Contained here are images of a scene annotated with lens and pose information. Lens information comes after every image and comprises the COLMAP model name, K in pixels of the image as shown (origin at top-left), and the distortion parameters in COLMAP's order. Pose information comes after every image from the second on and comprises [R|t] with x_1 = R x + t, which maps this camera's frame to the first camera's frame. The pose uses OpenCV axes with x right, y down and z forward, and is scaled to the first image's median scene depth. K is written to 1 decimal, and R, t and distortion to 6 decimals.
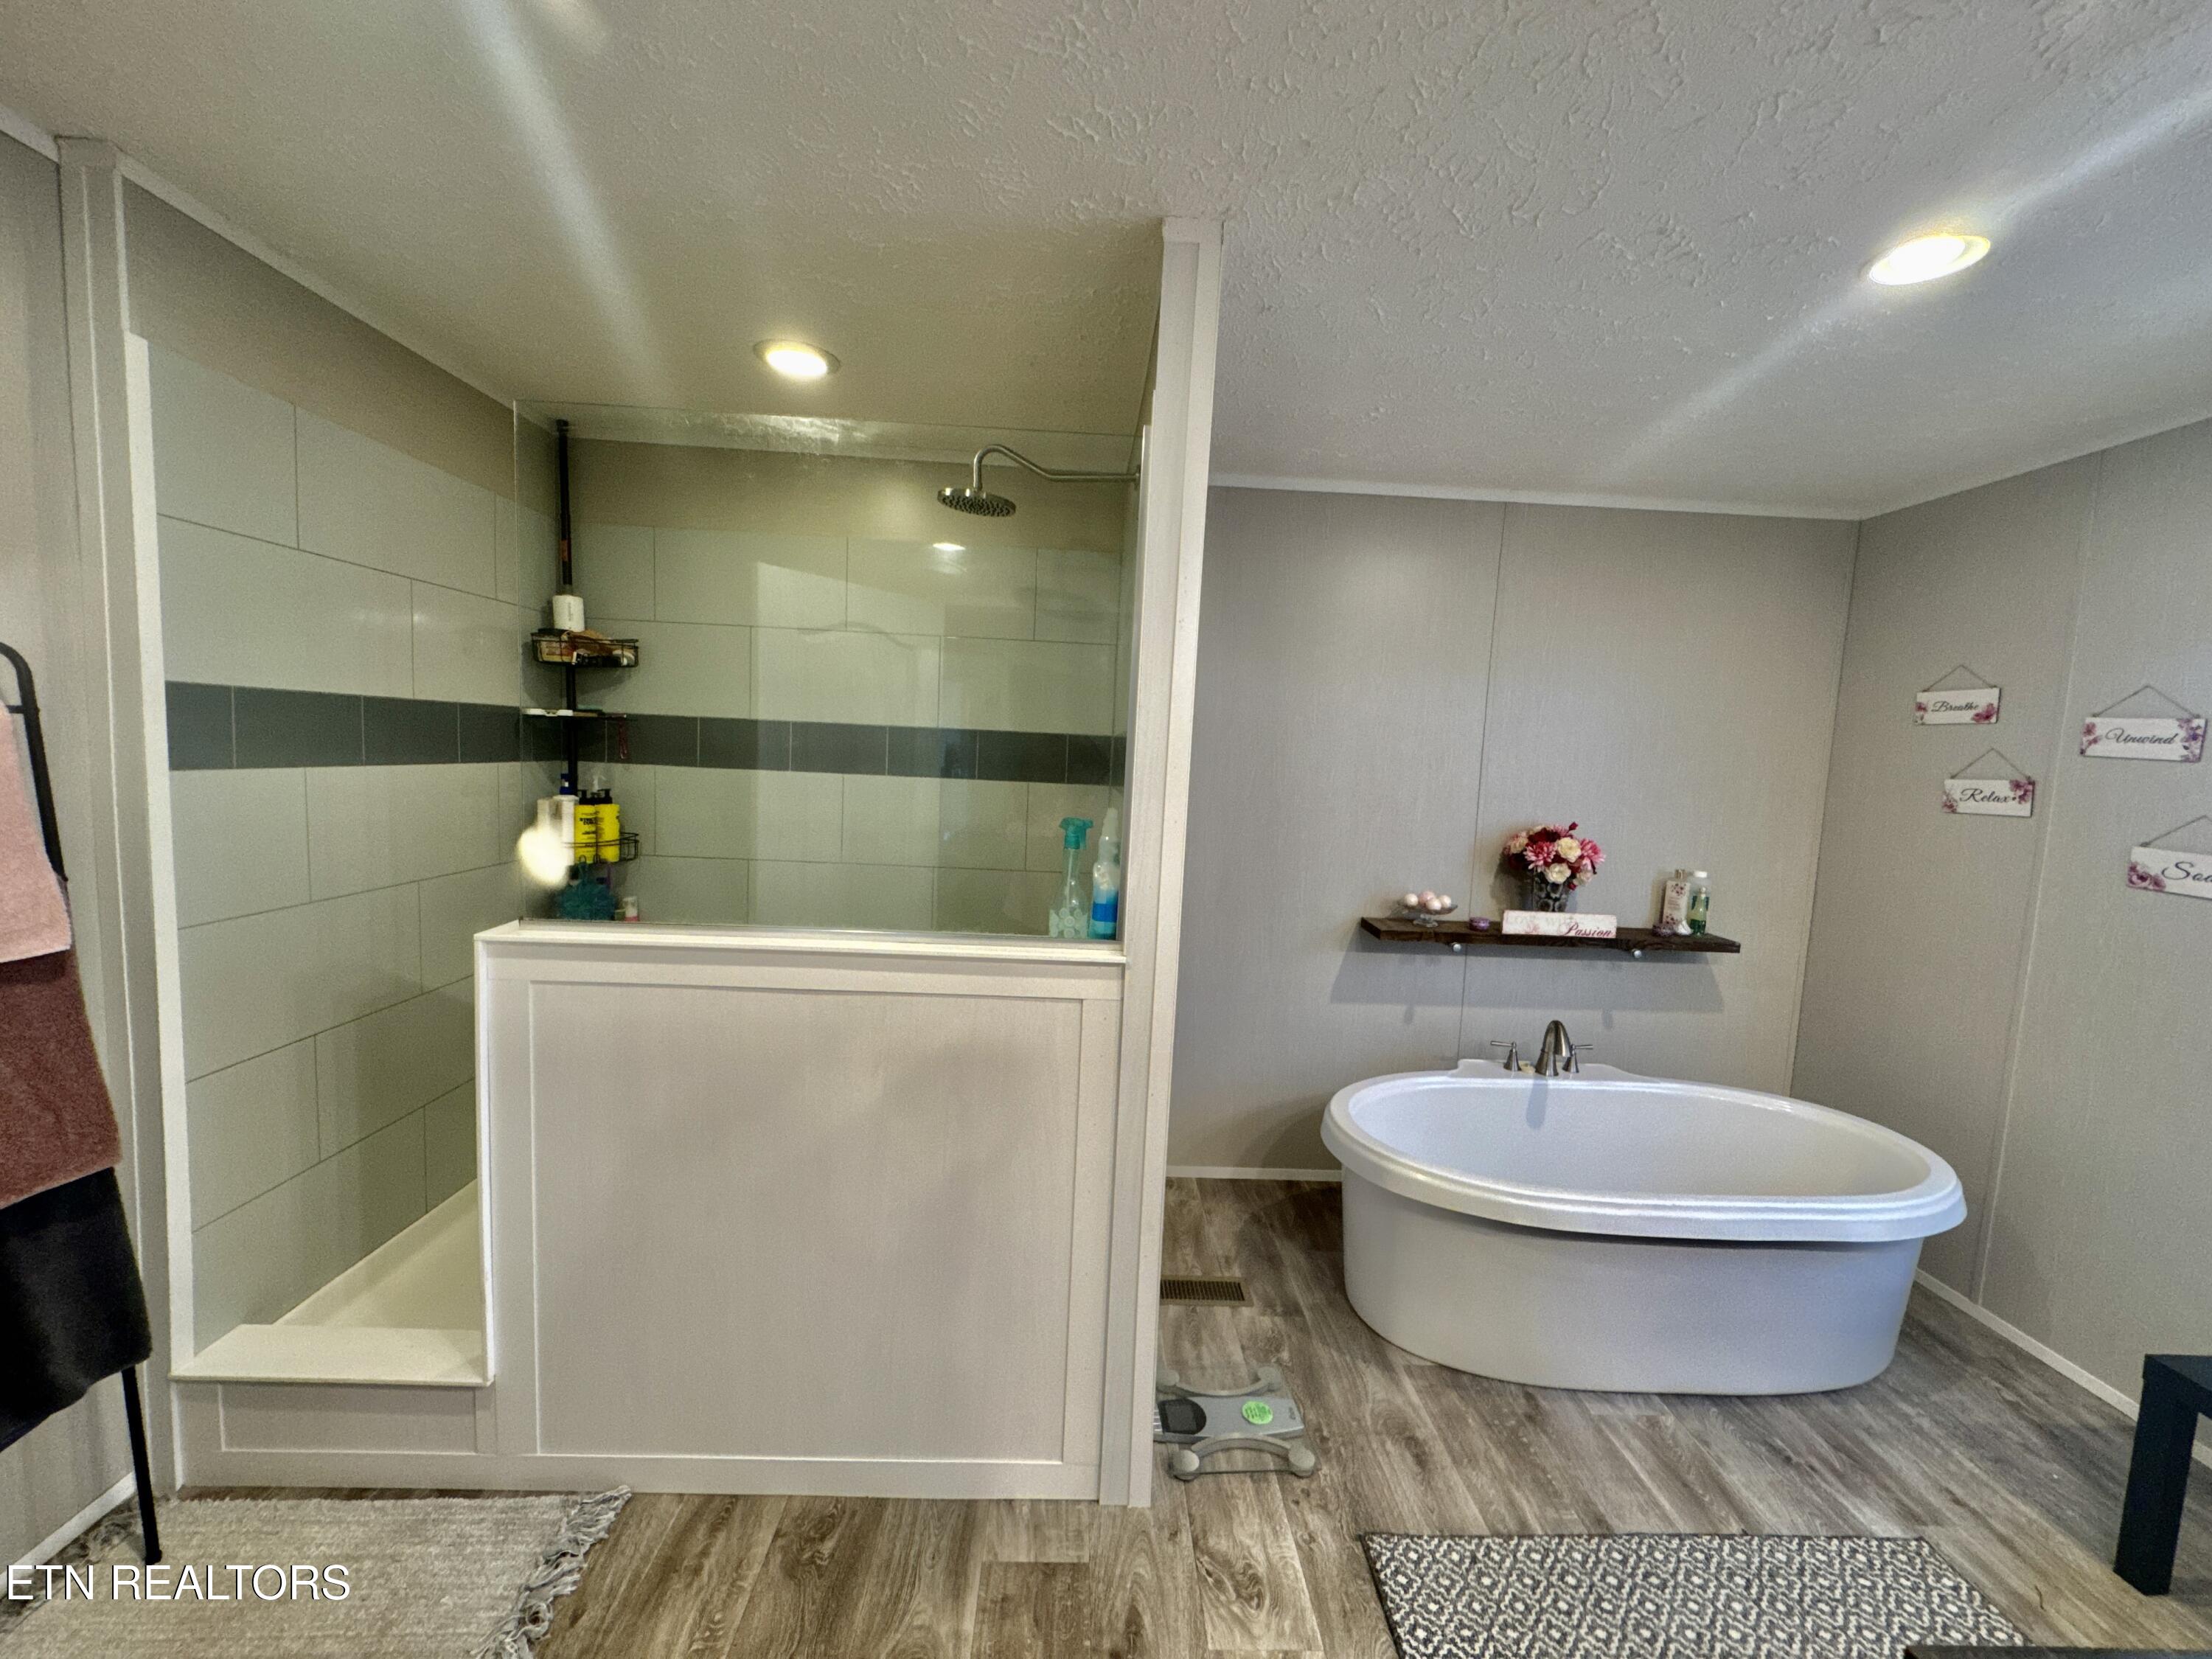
lens RADIAL K [[879.9, 0, 1104.5], [0, 879.9, 841.2], [0, 0, 1]] dist [-0.001512, -0.000030]
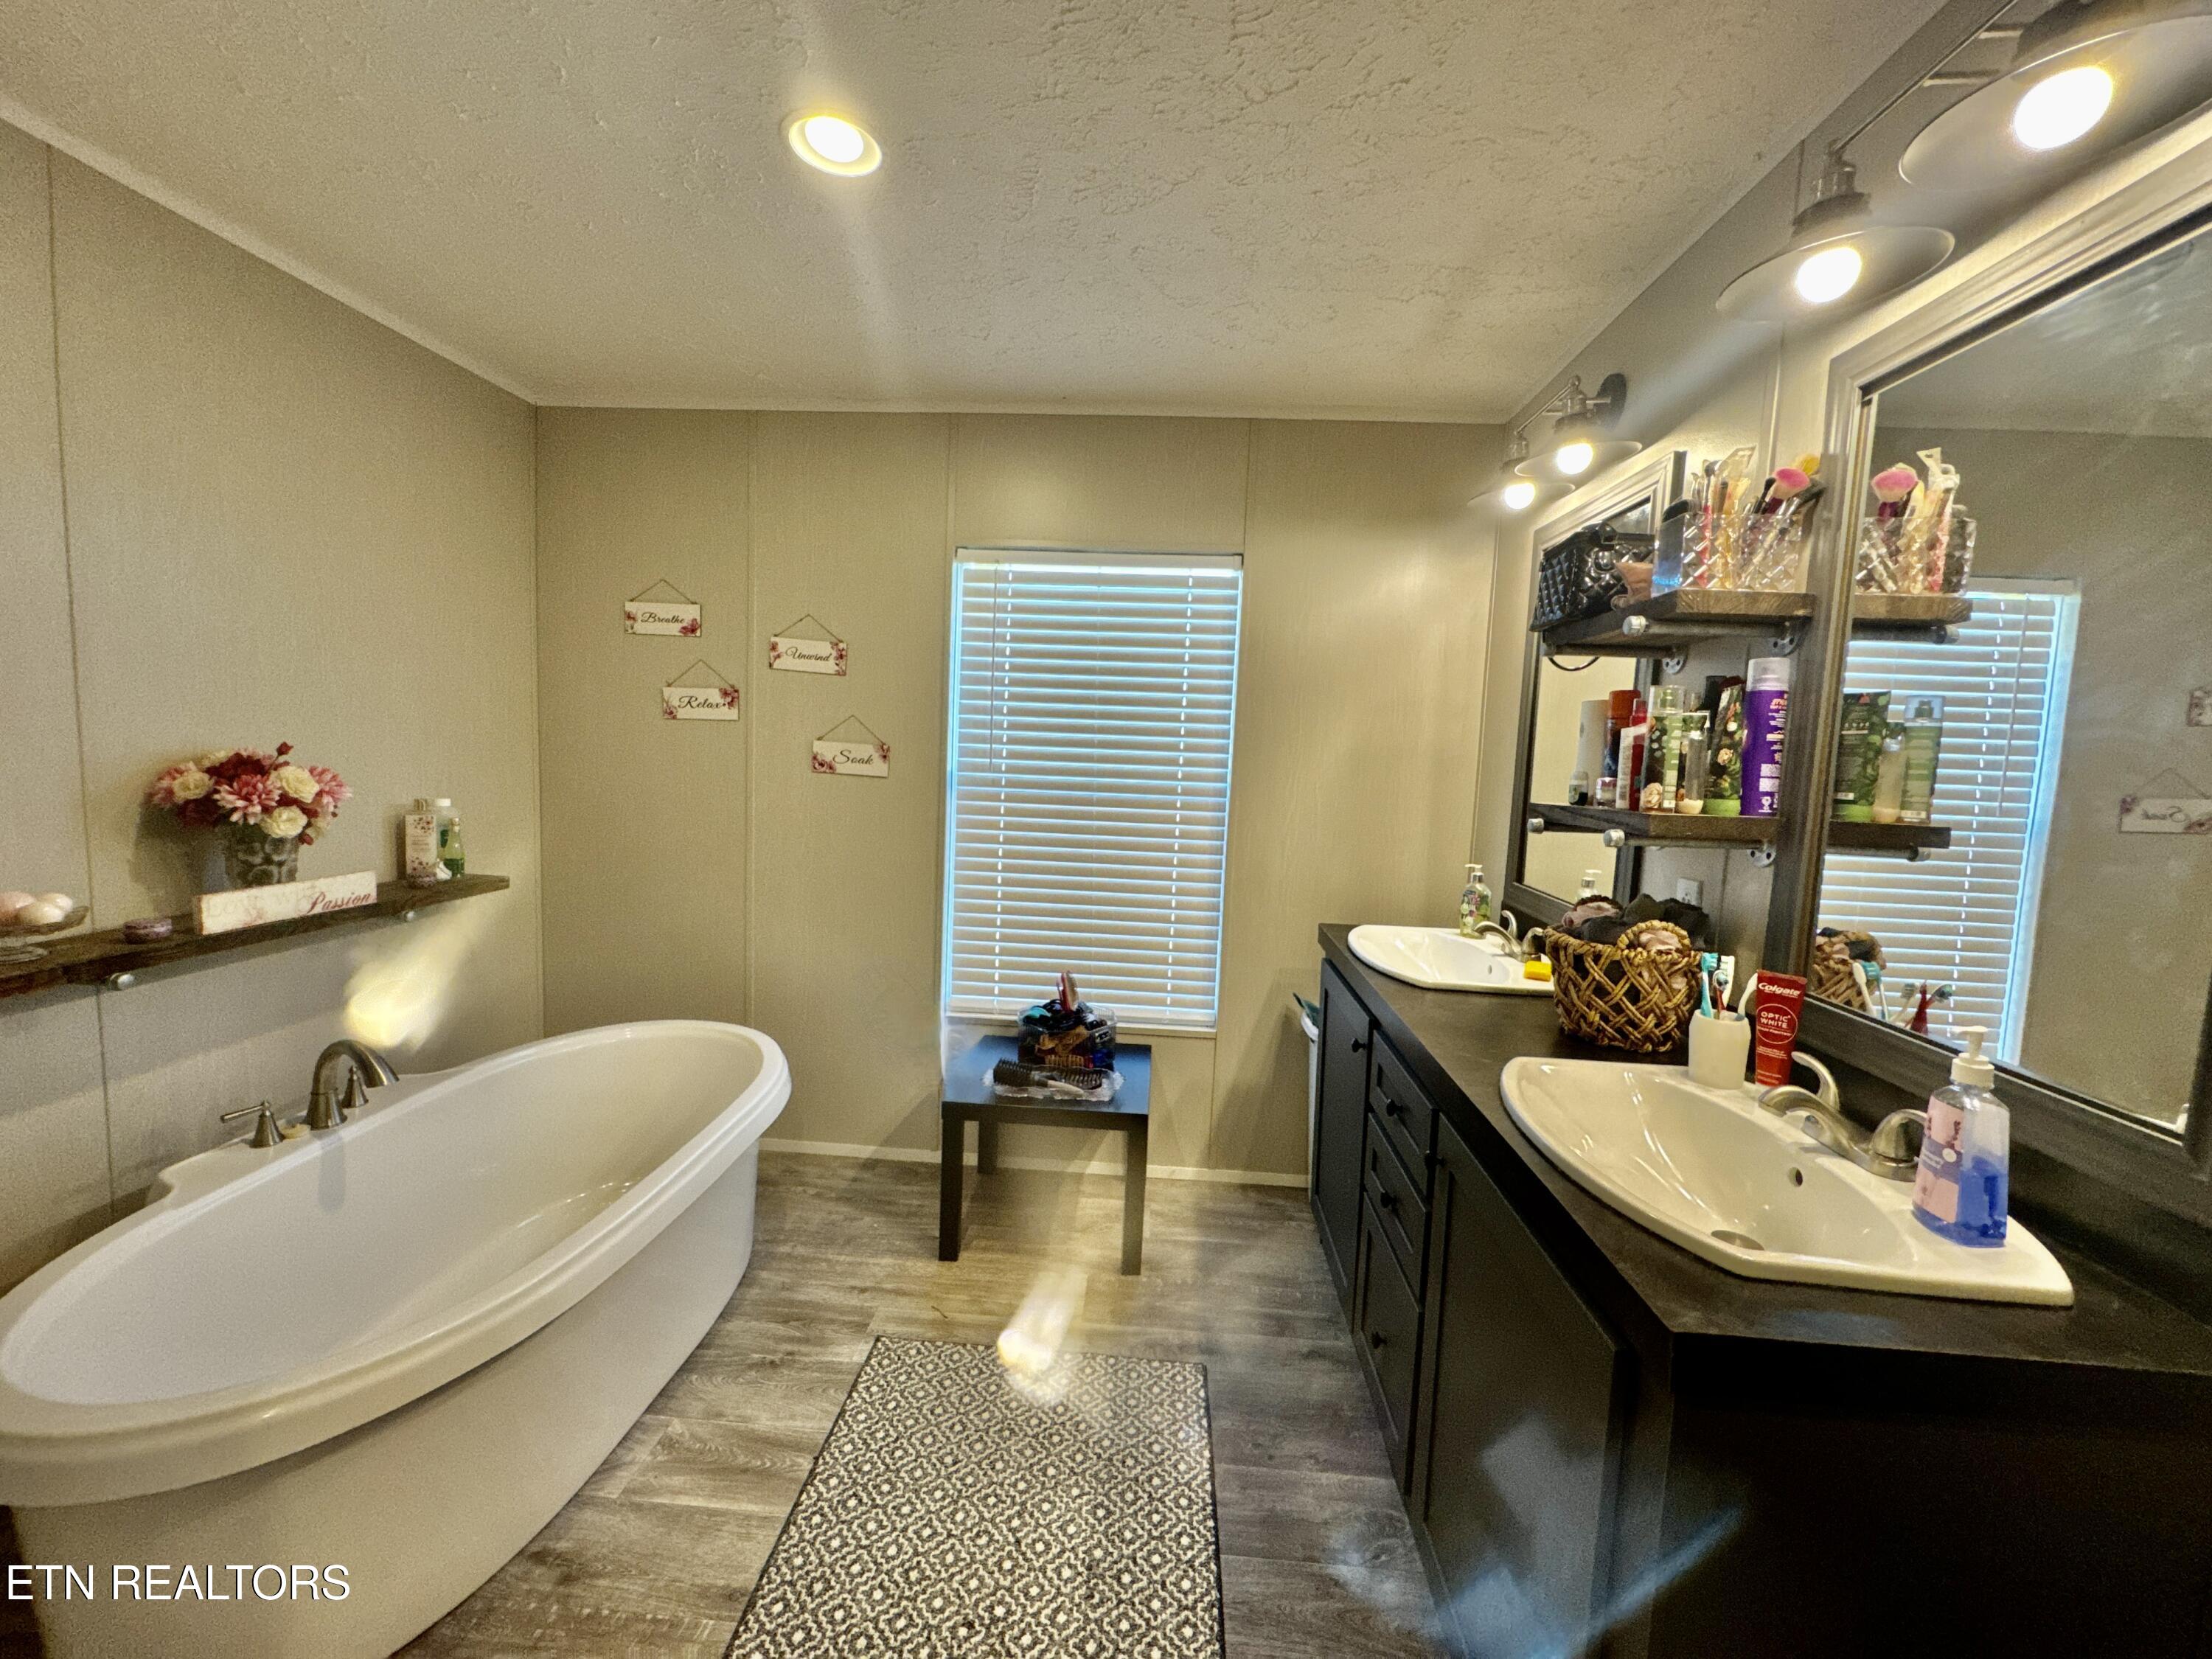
lens RADIAL K [[879.9, 0, 1114.0], [0, 879.9, 833.0], [0, 0, 1]] dist [-0.001512, -0.000030]
pose [[0.093058, -0.138492, 0.985982, -0.068922], [0.063846, 0.989071, 0.132900, -0.002875], [-0.993612, 0.050584, 0.100883, 0.362400]]
